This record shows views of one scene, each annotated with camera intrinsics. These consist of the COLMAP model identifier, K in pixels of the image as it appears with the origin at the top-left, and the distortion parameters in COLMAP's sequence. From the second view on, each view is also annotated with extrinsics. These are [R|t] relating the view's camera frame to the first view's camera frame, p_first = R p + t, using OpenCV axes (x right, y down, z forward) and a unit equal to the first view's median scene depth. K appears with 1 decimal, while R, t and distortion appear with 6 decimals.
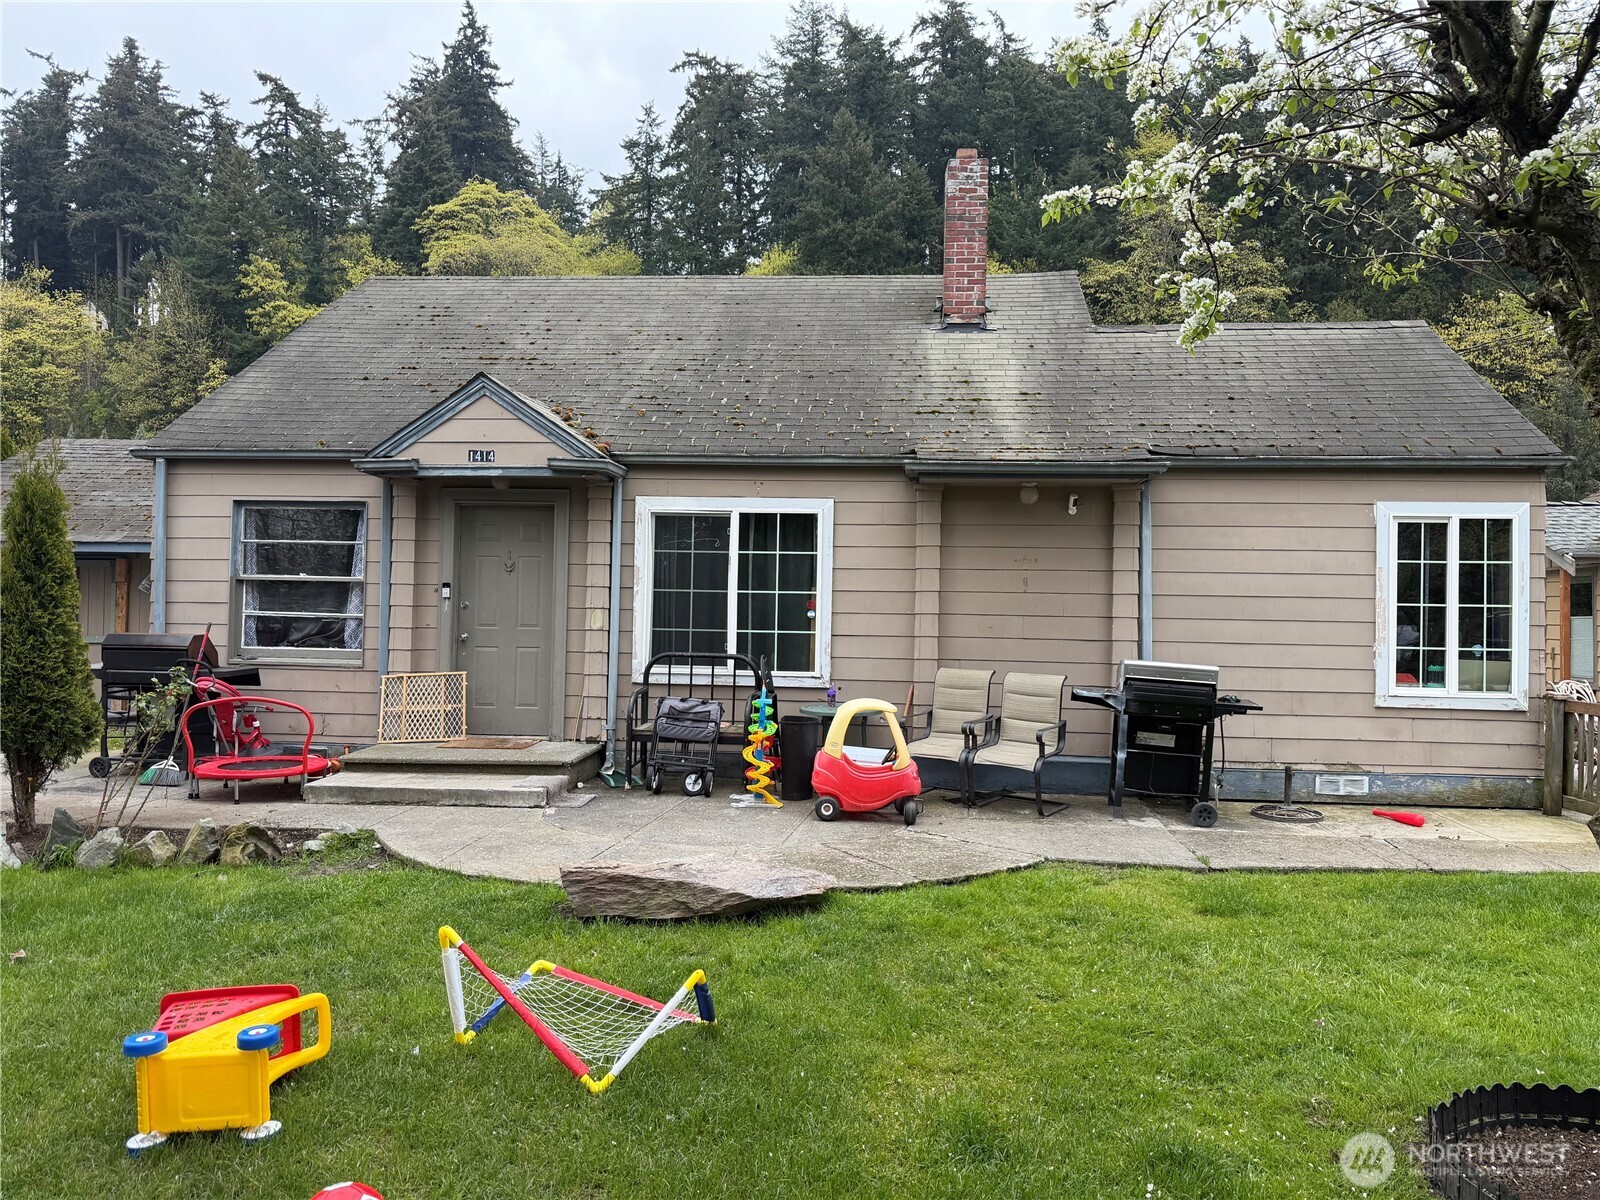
lens RADIAL K [[1045.2, 0, 800.0], [0, 1045.2, 600.0], [0, 0, 1]] dist [0.048437, 0.000170]
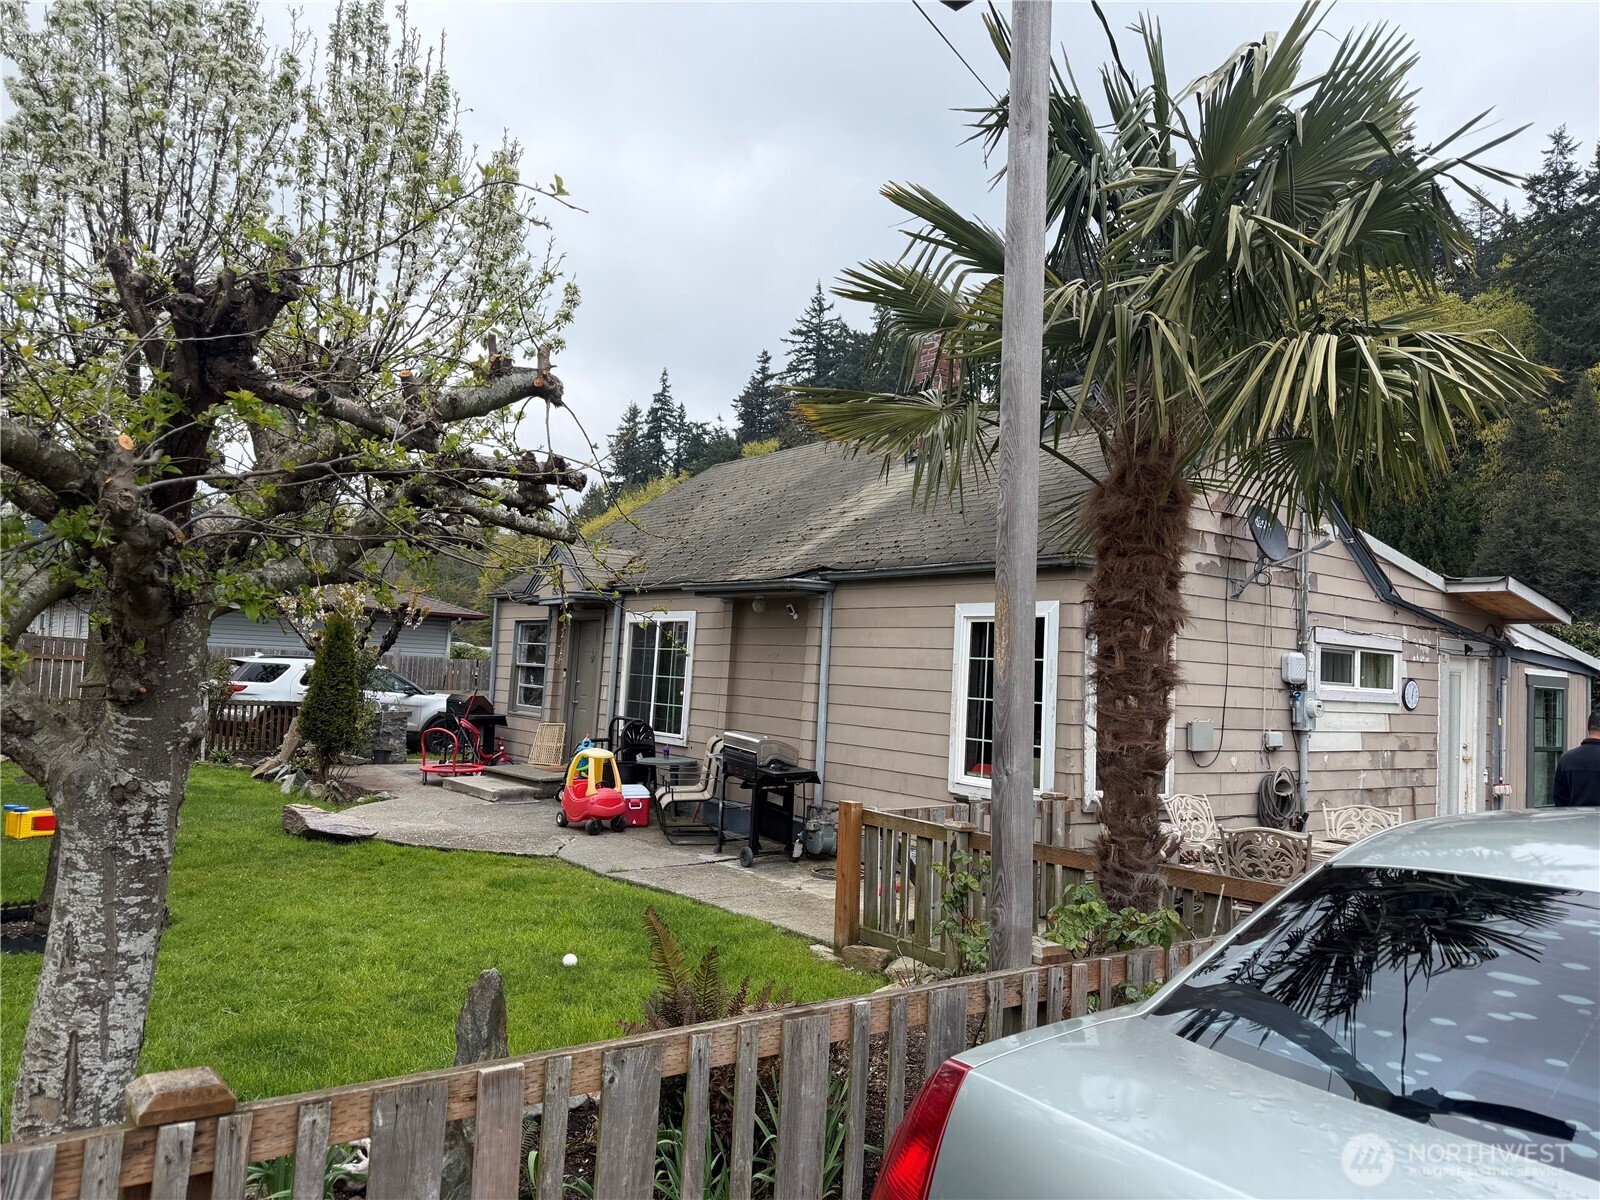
lens RADIAL K [[1130.4, 0, 800.0], [0, 1130.4, 600.0], [0, 0, 1]] dist [0.002498, -0.000007]
pose [[0.671548, -0.030907, -0.740317, 1.176747], [-0.048619, 0.995138, -0.085648, 0.010809], [0.739365, 0.093511, 0.666780, 0.085398]]
